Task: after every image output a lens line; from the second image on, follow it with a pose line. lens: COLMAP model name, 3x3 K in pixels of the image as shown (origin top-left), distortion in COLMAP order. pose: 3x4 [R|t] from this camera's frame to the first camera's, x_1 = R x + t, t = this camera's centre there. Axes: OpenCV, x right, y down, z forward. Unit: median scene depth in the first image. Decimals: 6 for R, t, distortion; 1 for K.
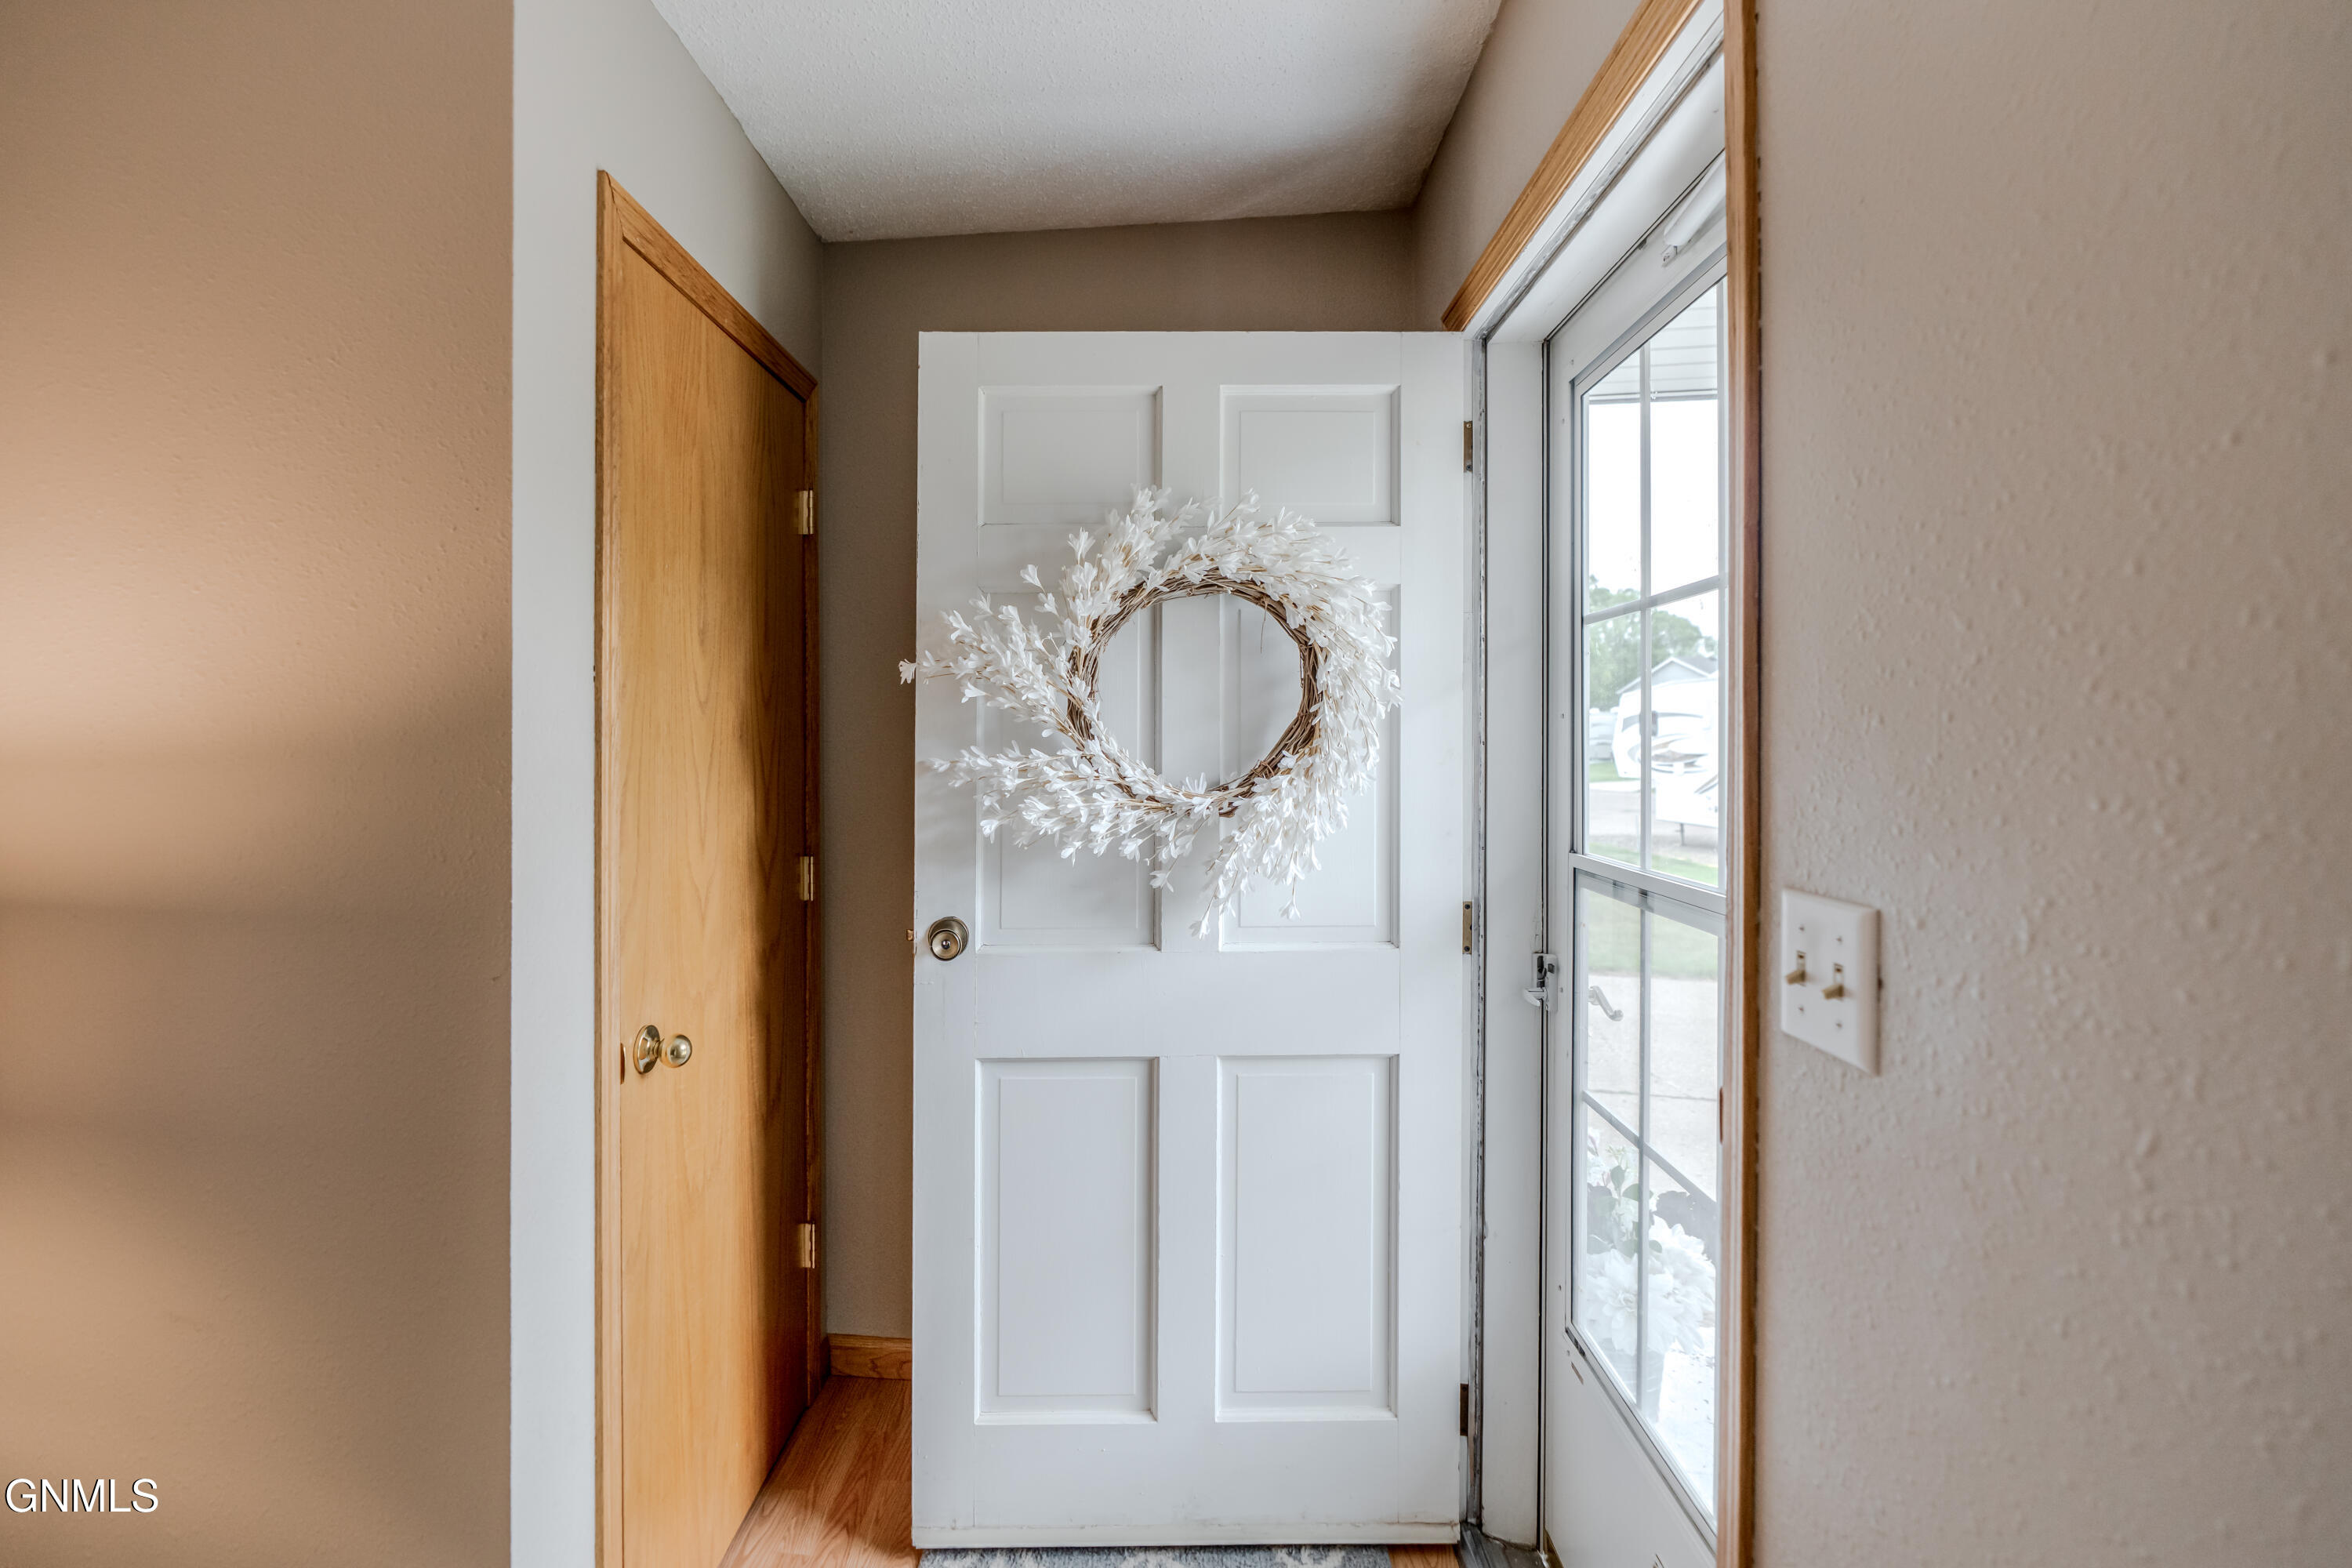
lens RADIAL K [[1074.8, 0, 1181.5], [0, 1074.8, 736.7], [0, 0, 1]] dist [-0.004553, 0.003906]
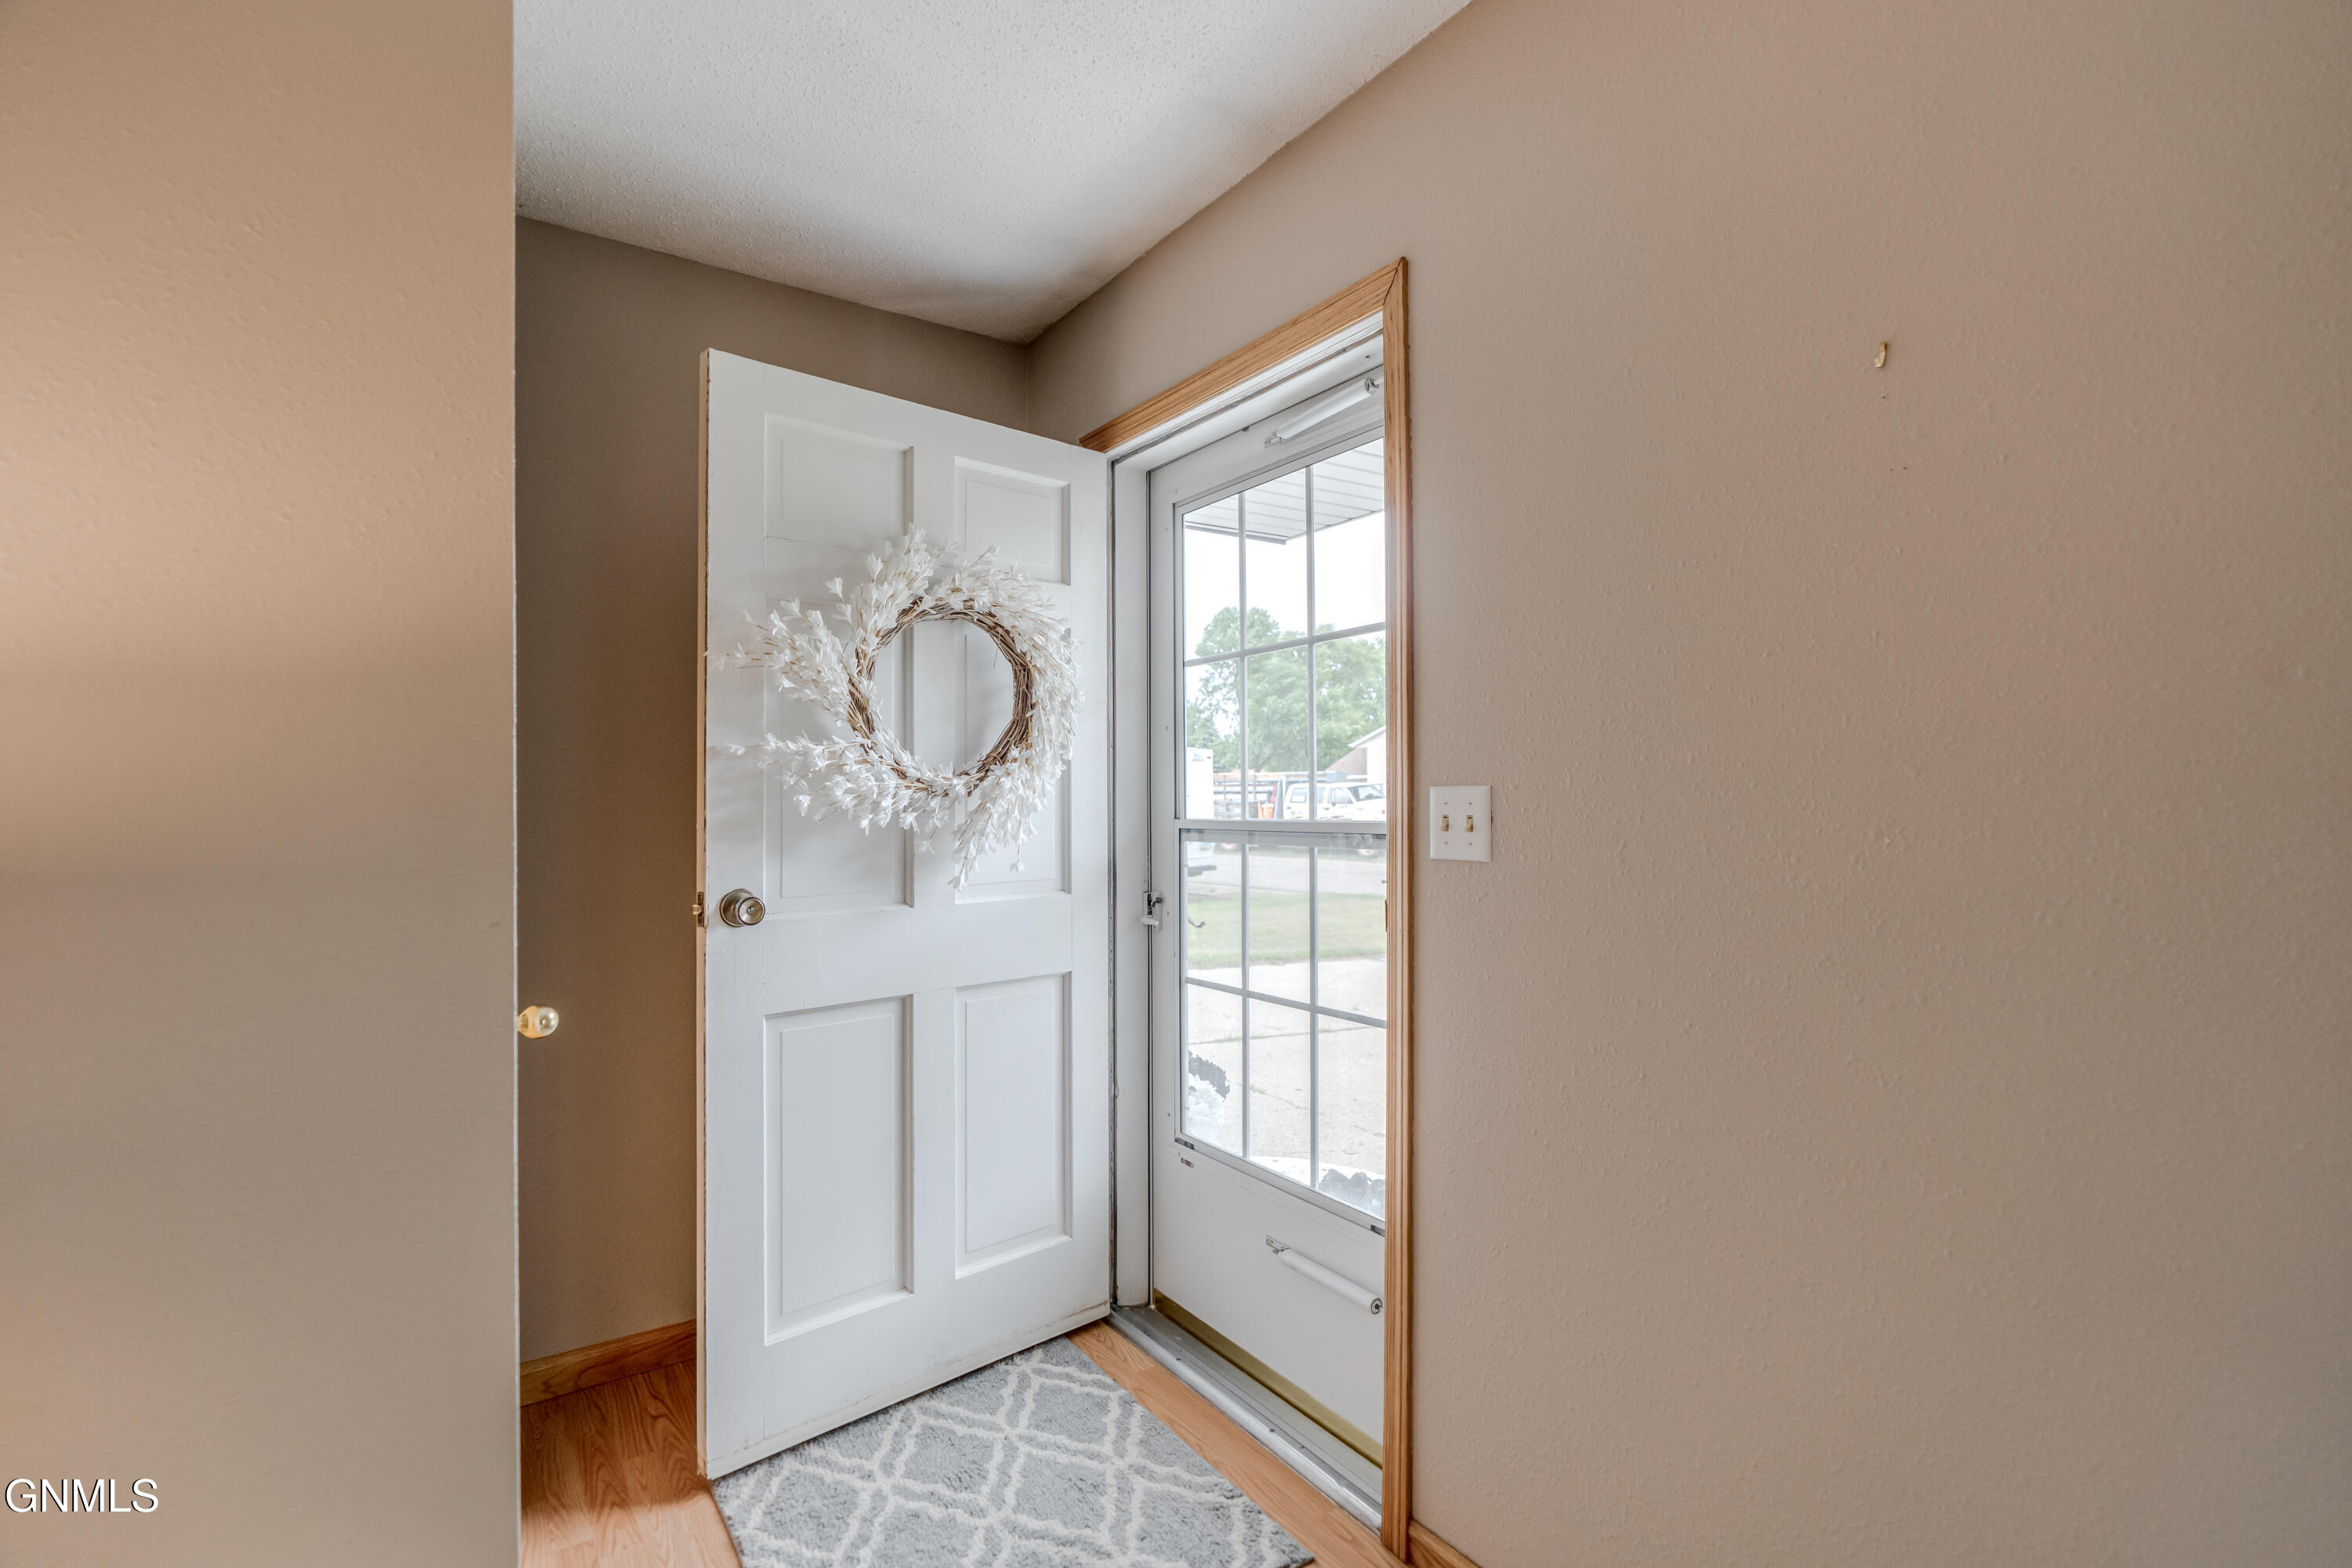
lens RADIAL K [[1001.7, 0, 1178.0], [0, 1001.7, 811.8], [0, 0, 1]] dist [-0.002316, 0.000368]
pose [[0.765912, -0.014176, 0.642789, -0.535565], [0.013416, 0.999892, 0.006065, 0.089800], [-0.642805, 0.003978, 0.766020, -0.071811]]
